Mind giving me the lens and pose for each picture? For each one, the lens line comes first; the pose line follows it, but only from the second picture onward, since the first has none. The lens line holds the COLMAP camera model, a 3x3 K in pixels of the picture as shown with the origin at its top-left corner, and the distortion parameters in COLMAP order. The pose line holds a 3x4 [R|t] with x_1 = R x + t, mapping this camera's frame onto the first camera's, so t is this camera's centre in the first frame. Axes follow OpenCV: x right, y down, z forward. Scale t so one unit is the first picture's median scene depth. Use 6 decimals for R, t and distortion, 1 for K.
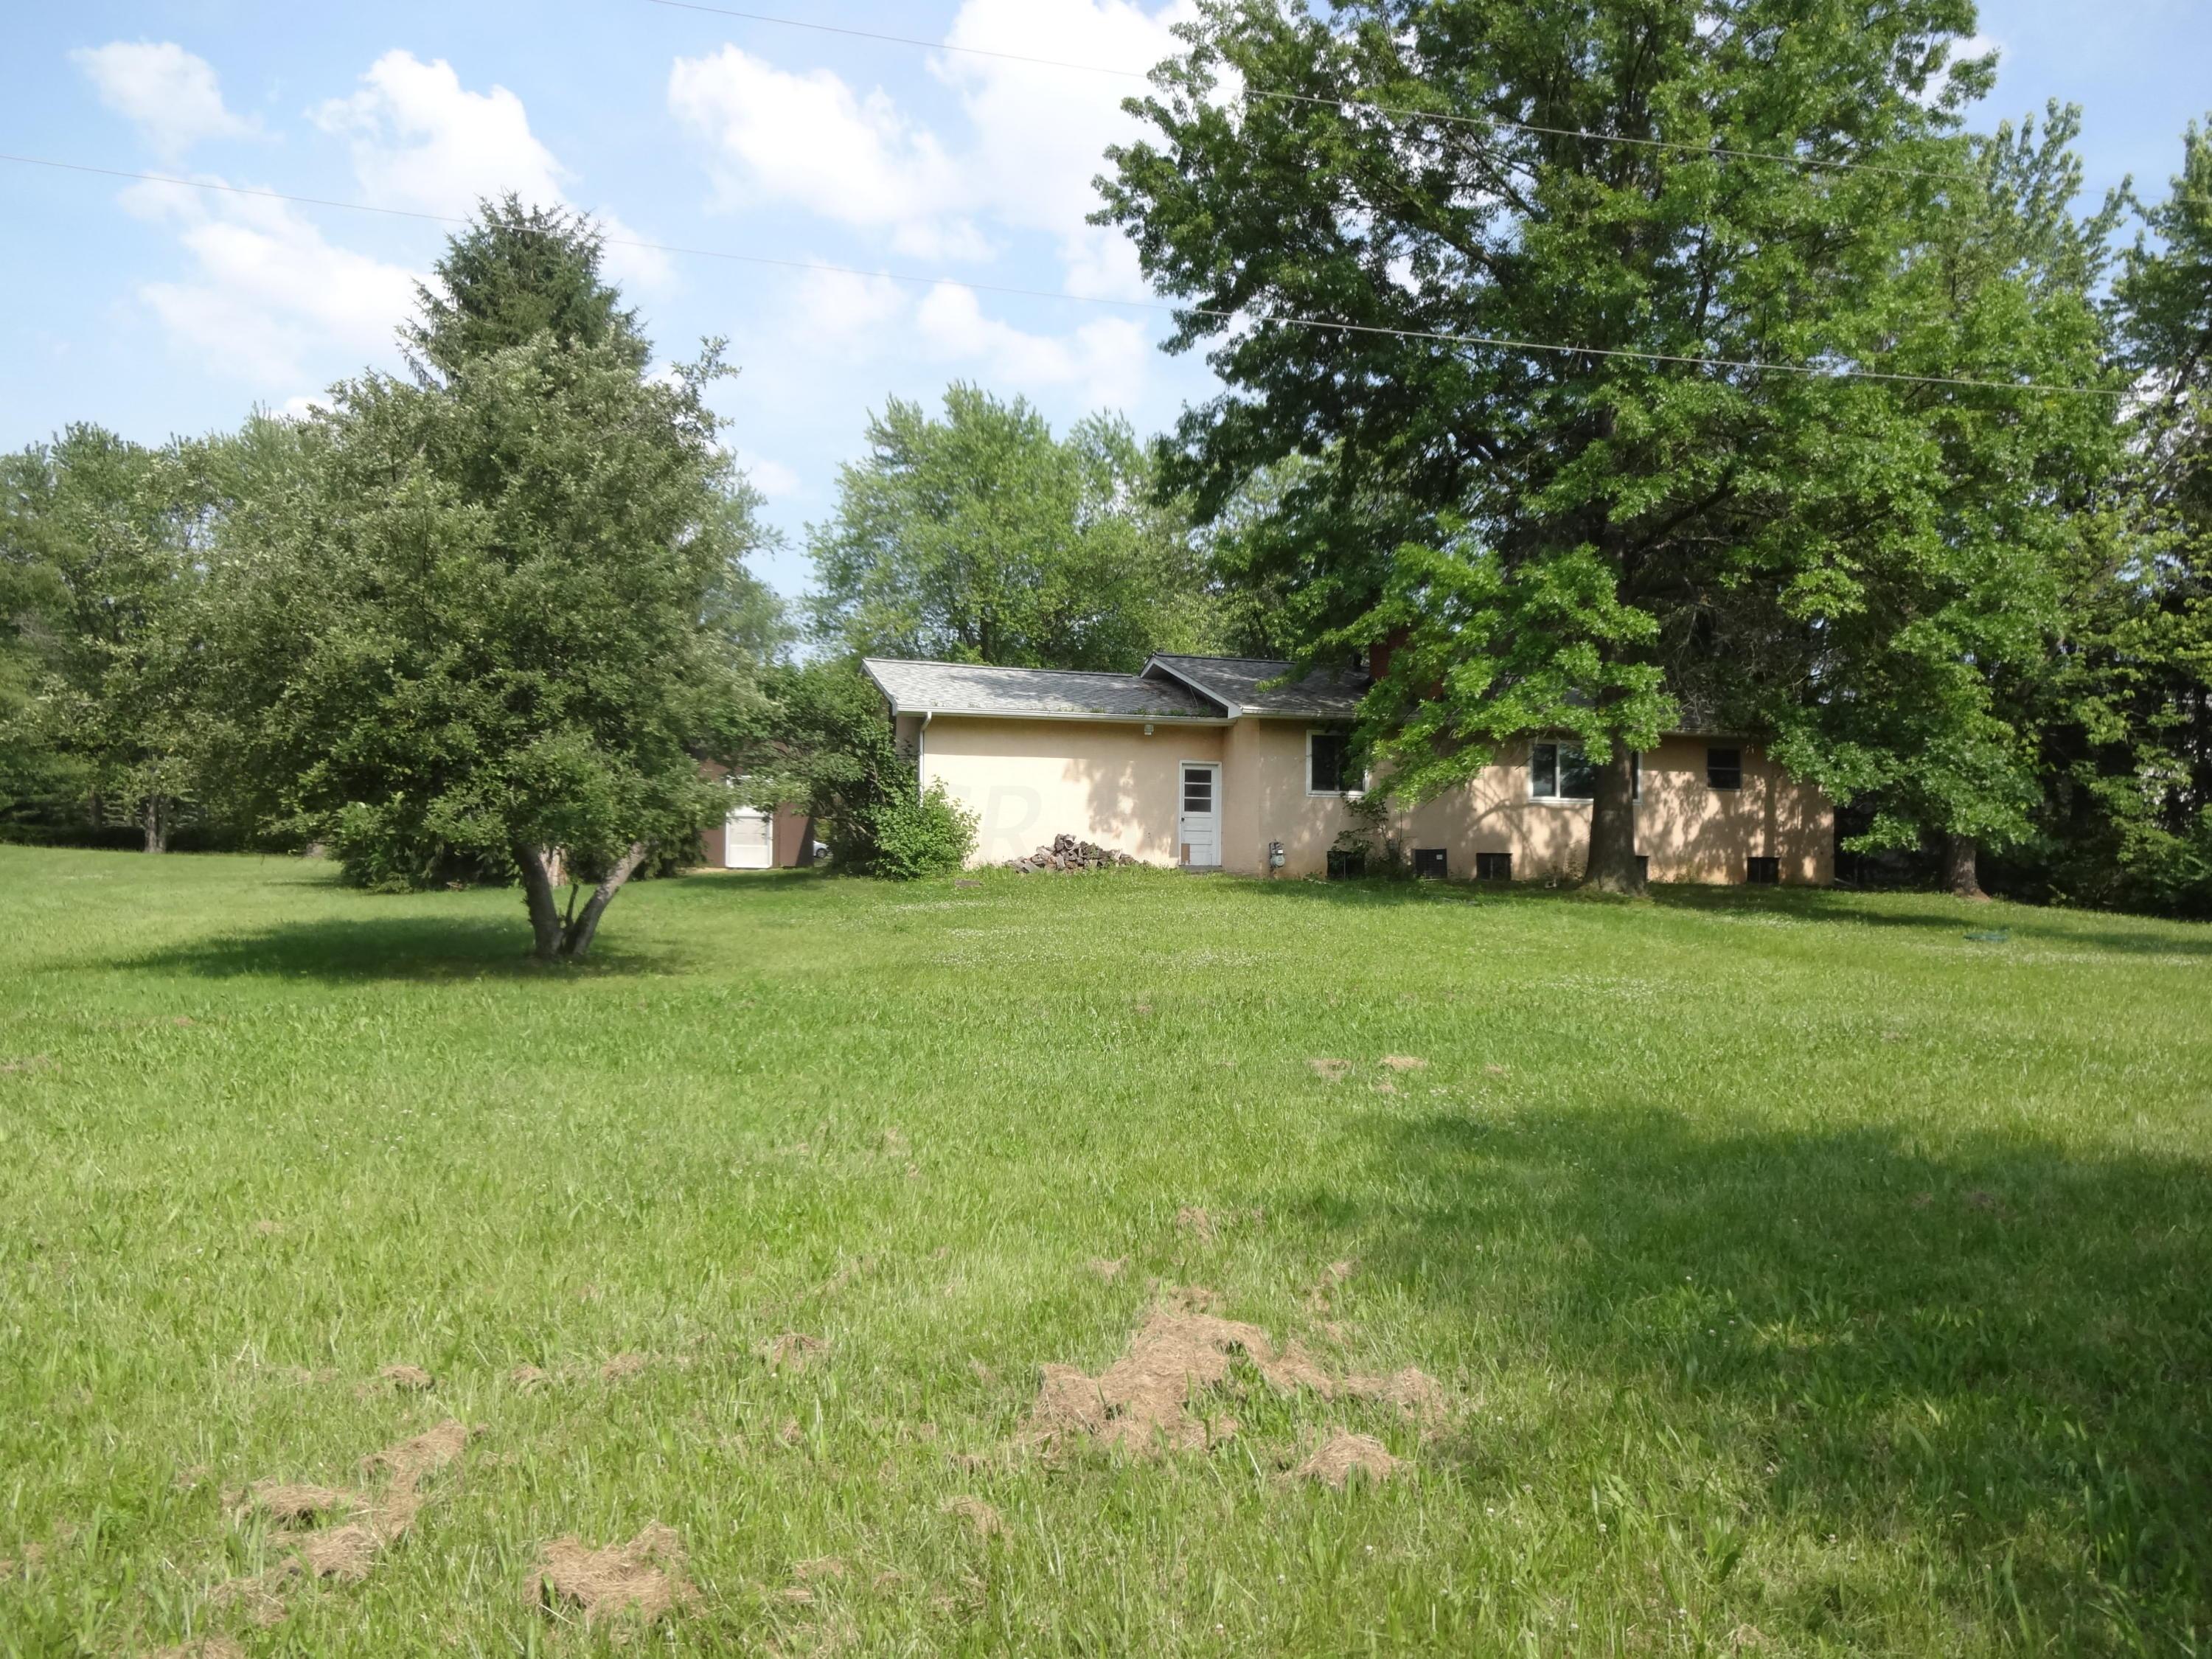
lens RADIAL K [[1628.9, 0, 1108.0], [0, 1628.9, 823.6], [0, 0, 1]] dist [-0.010486, -0.009292]
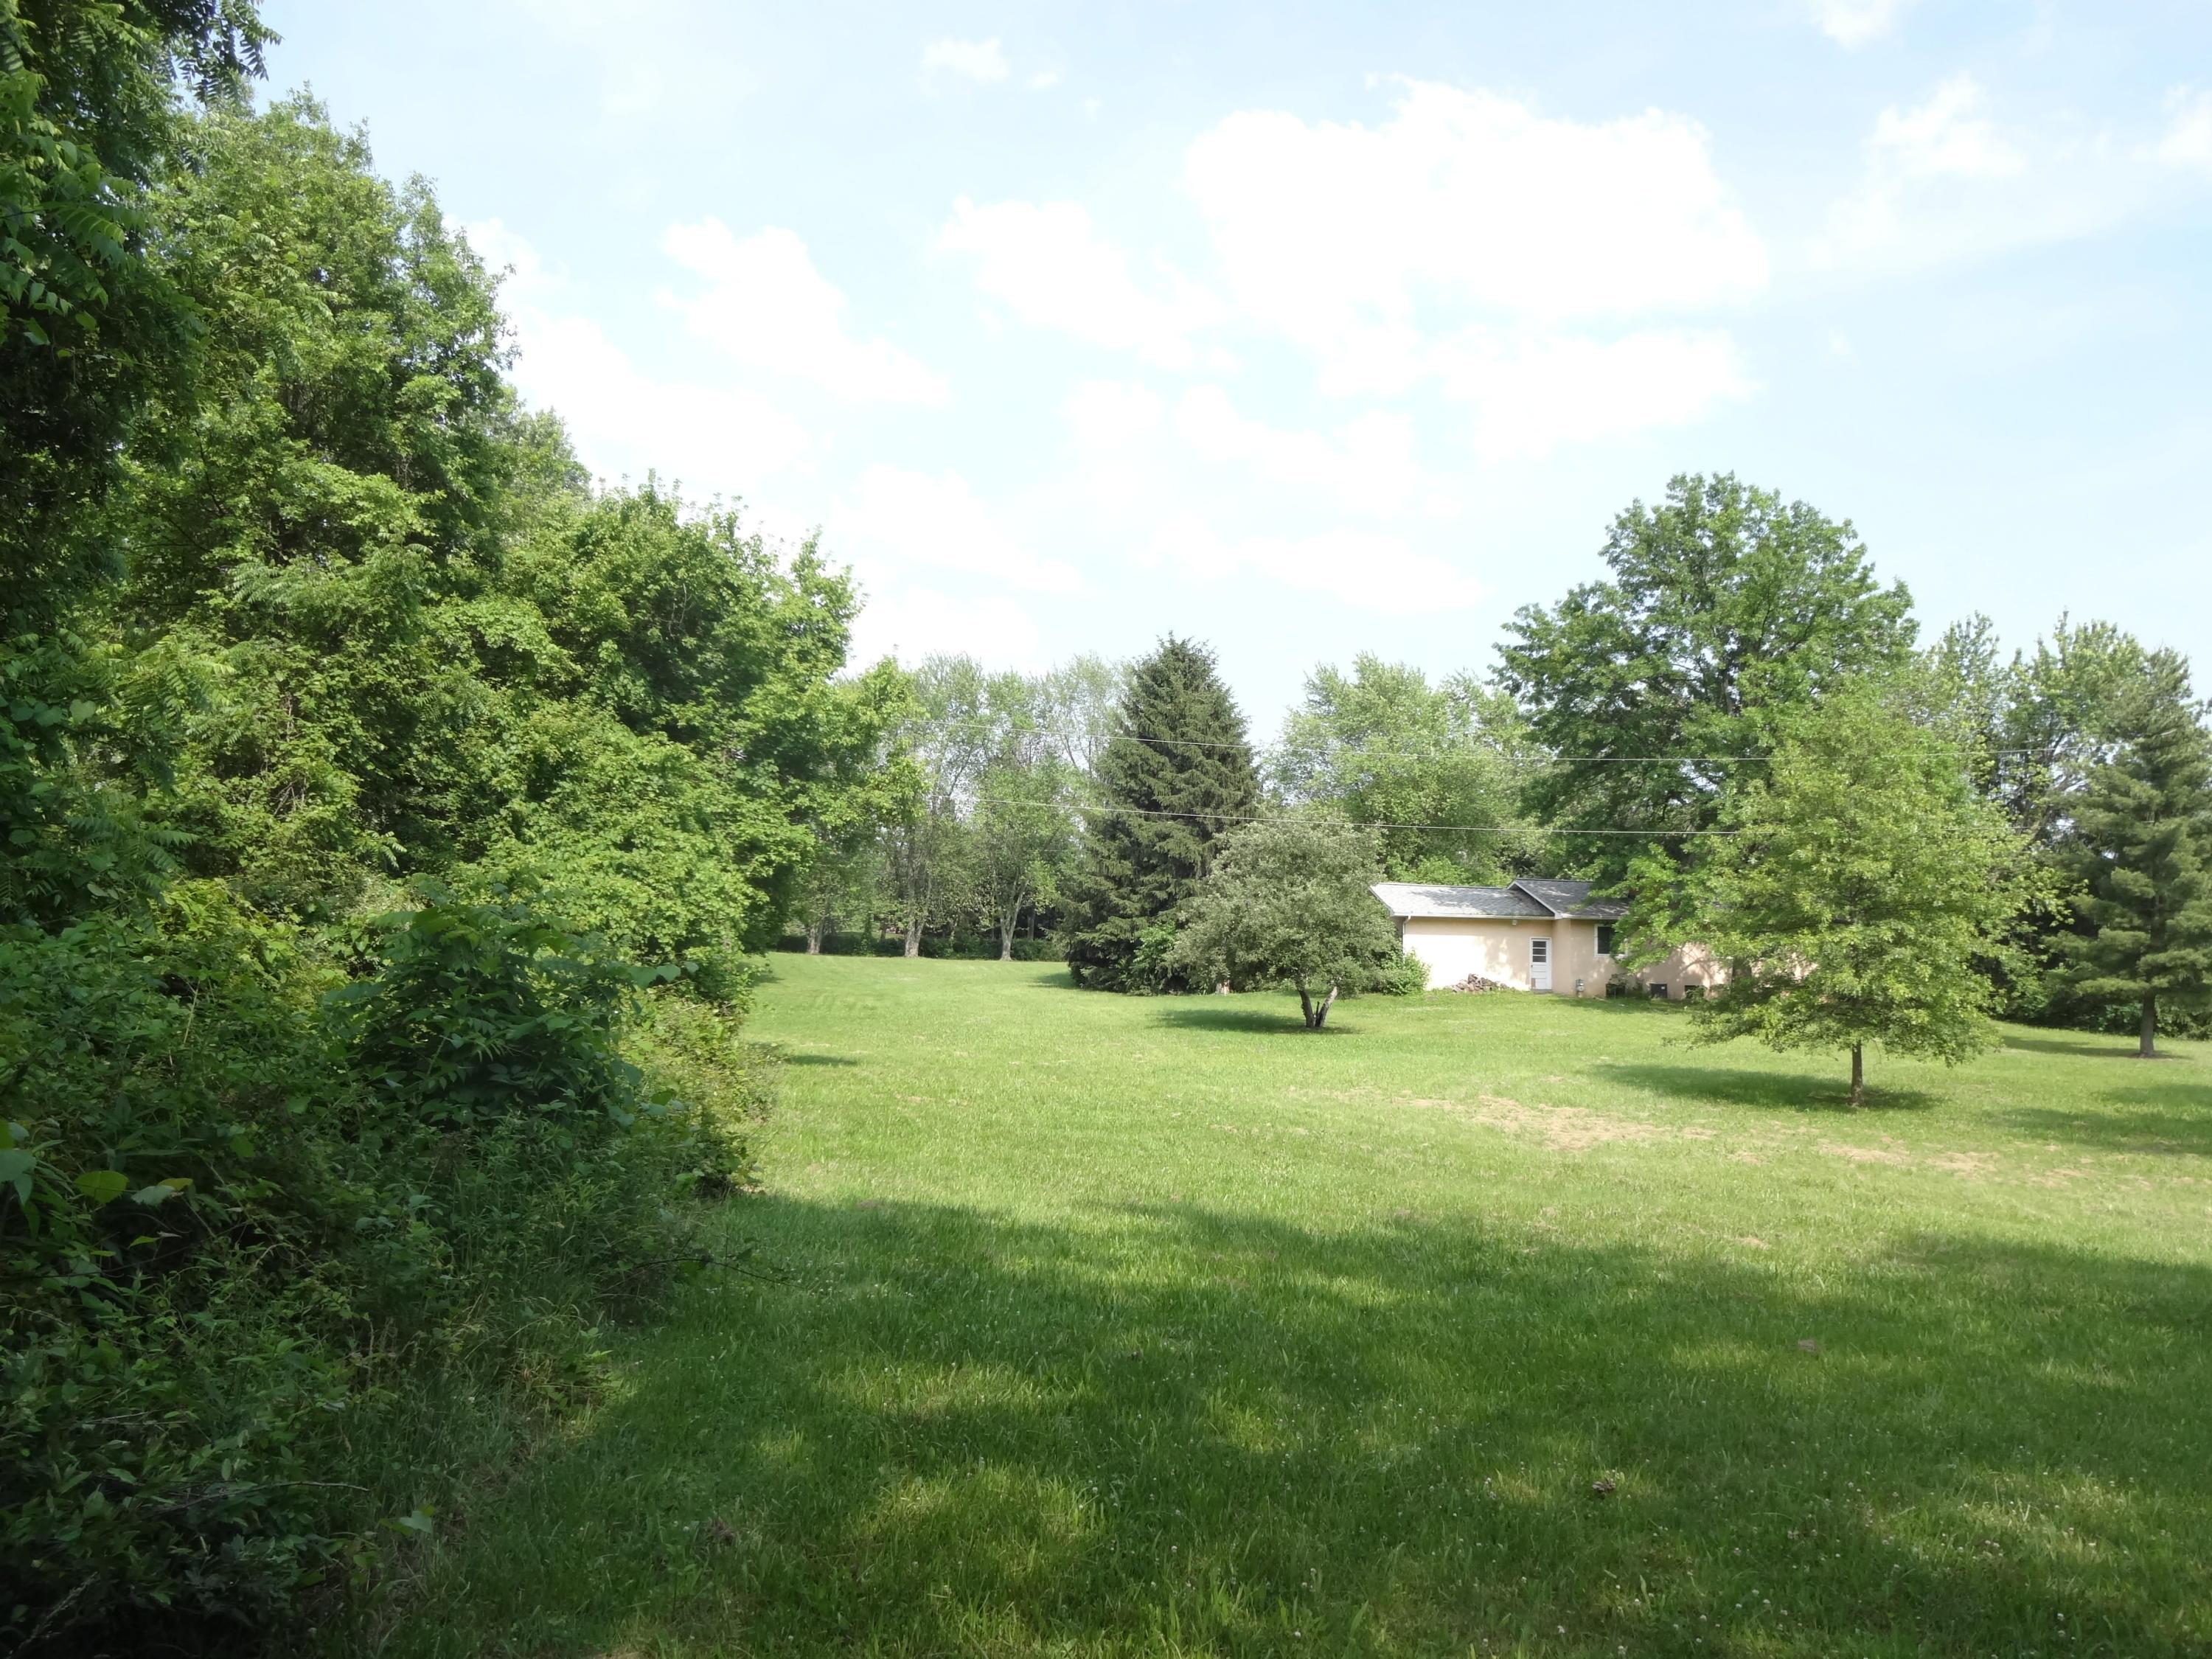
lens RADIAL K [[1628.9, 0, 1108.0], [0, 1628.9, 823.6], [0, 0, 1]] dist [-0.010486, -0.009292]
pose [[0.982754, -0.002989, -0.184893, -0.098576], [-0.005999, 0.998828, -0.048031, -0.080353], [0.184820, 0.048312, 0.981584, -1.103949]]
